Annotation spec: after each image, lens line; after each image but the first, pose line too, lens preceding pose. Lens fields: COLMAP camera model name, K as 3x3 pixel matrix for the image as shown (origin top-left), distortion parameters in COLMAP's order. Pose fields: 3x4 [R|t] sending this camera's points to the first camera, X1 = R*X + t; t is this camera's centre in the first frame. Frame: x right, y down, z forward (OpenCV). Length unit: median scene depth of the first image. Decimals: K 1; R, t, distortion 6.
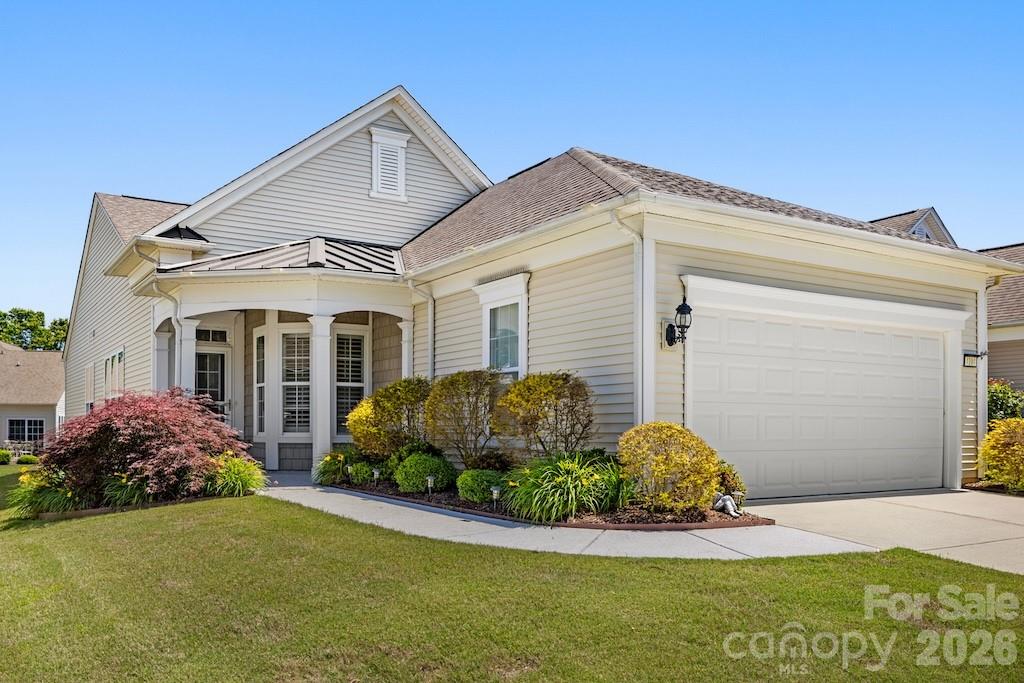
lens RADIAL K [[838.4, 0, 512.0], [0, 838.4, 341.5], [0, 0, 1]] dist [-0.005087, 0.001705]
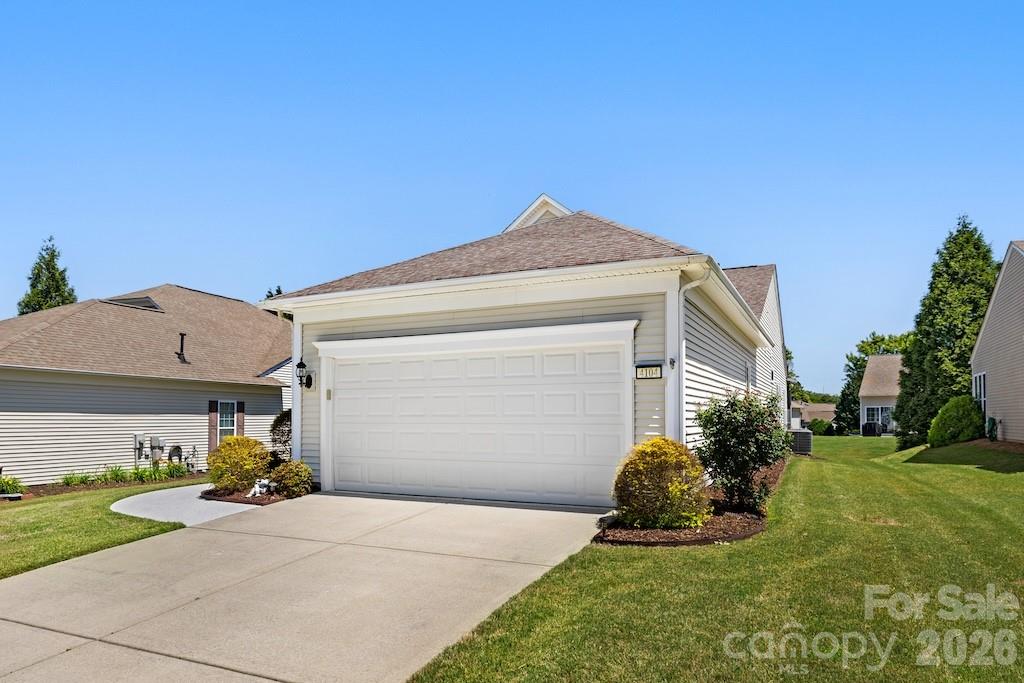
lens RADIAL K [[660.3, 0, 512.0], [0, 660.3, 341.5], [0, 0, 1]] dist [0.001897, -0.001802]
pose [[0.521592, -0.099272, -0.847400, 1.152455], [0.090399, 0.994047, -0.060810, 0.021799], [0.848393, -0.044886, 0.527461, 0.533659]]
